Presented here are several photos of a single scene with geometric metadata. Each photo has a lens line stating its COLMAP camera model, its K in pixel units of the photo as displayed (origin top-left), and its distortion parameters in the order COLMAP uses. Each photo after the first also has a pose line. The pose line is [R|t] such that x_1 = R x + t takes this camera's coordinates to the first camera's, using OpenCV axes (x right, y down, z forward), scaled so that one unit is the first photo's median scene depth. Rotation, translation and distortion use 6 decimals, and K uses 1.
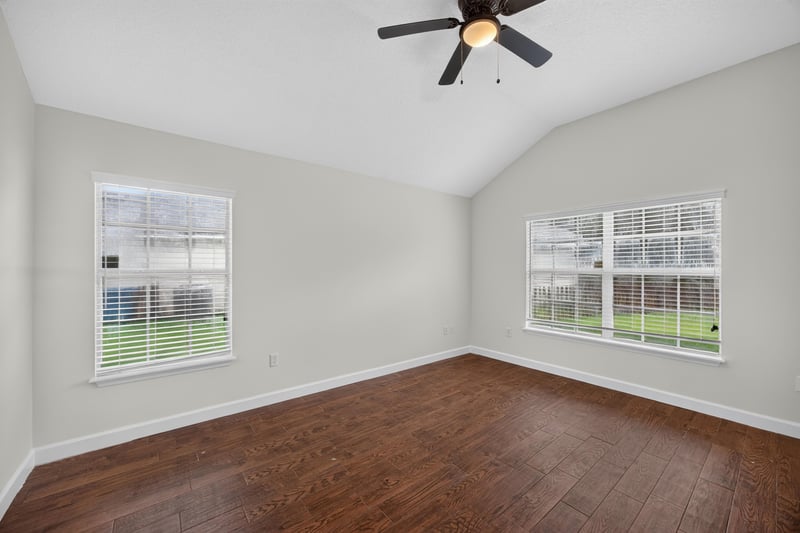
lens RADIAL K [[310.6, 0, 399.0], [0, 310.6, 263.8], [0, 0, 1]] dist [-0.019002, 0.000177]
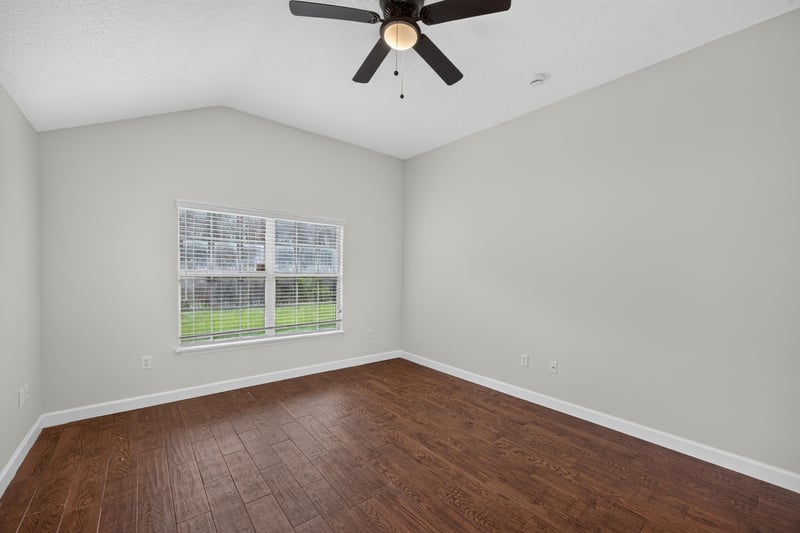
lens RADIAL K [[324.7, 0, 401.5], [0, 324.7, 274.4], [0, 0, 1]] dist [-0.024226, -0.000010]
pose [[-0.007812, -0.013560, 0.999878, -0.448945], [-0.016771, 0.999769, 0.013428, 0.003191], [-0.999829, -0.016664, -0.008037, 0.559733]]
